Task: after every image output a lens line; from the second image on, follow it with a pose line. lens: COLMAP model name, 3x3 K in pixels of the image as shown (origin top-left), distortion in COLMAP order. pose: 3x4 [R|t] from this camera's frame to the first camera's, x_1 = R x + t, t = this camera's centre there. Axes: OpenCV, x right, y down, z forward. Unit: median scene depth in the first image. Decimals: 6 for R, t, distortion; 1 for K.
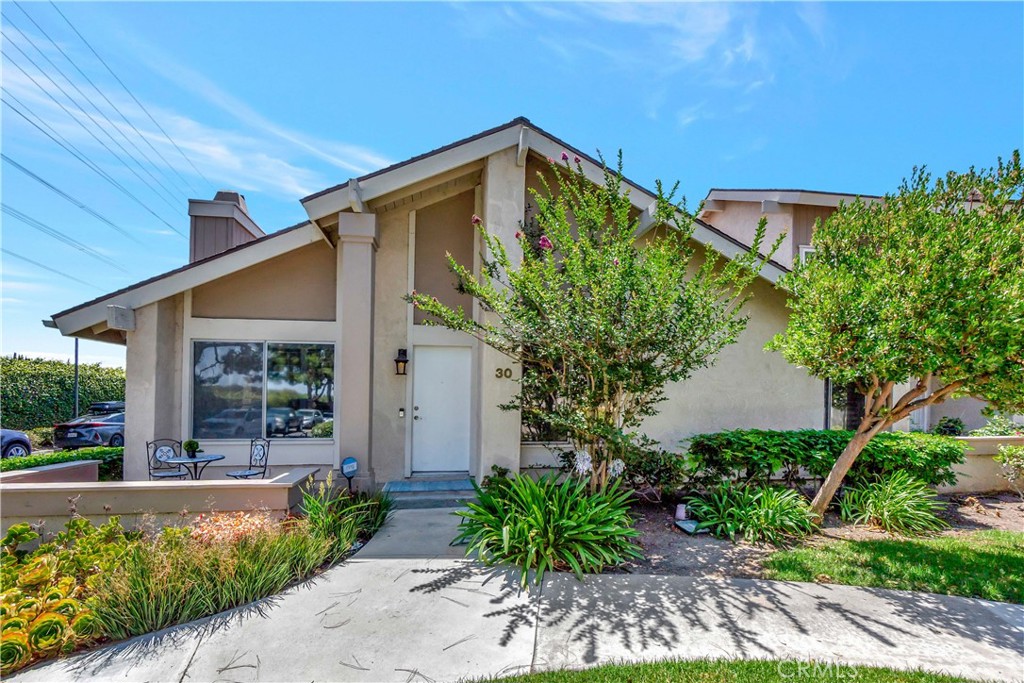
lens RADIAL K [[440.1, 0, 511.7], [0, 440.1, 335.0], [0, 0, 1]] dist [-0.003744, 0.004732]
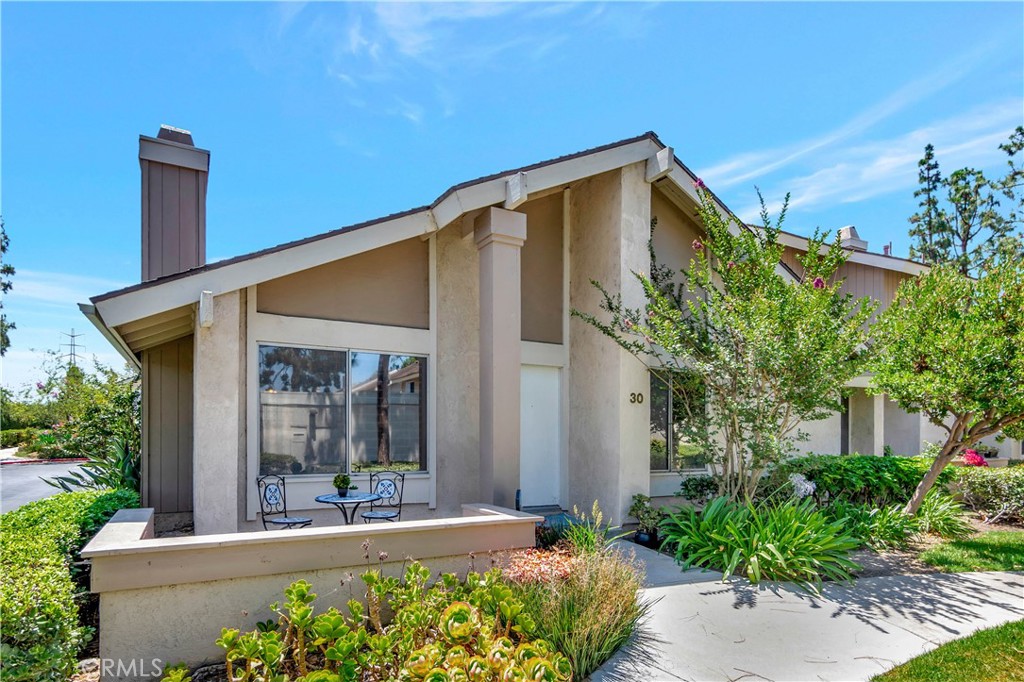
lens RADIAL K [[540.1, 0, 511.8], [0, 540.1, 347.7], [0, 0, 1]] dist [0.004932, 0.003224]
pose [[0.938319, 0.056451, 0.341130, -1.119365], [-0.055277, 0.998384, -0.013167, 0.012794], [-0.341322, -0.006502, 0.939924, -0.014585]]
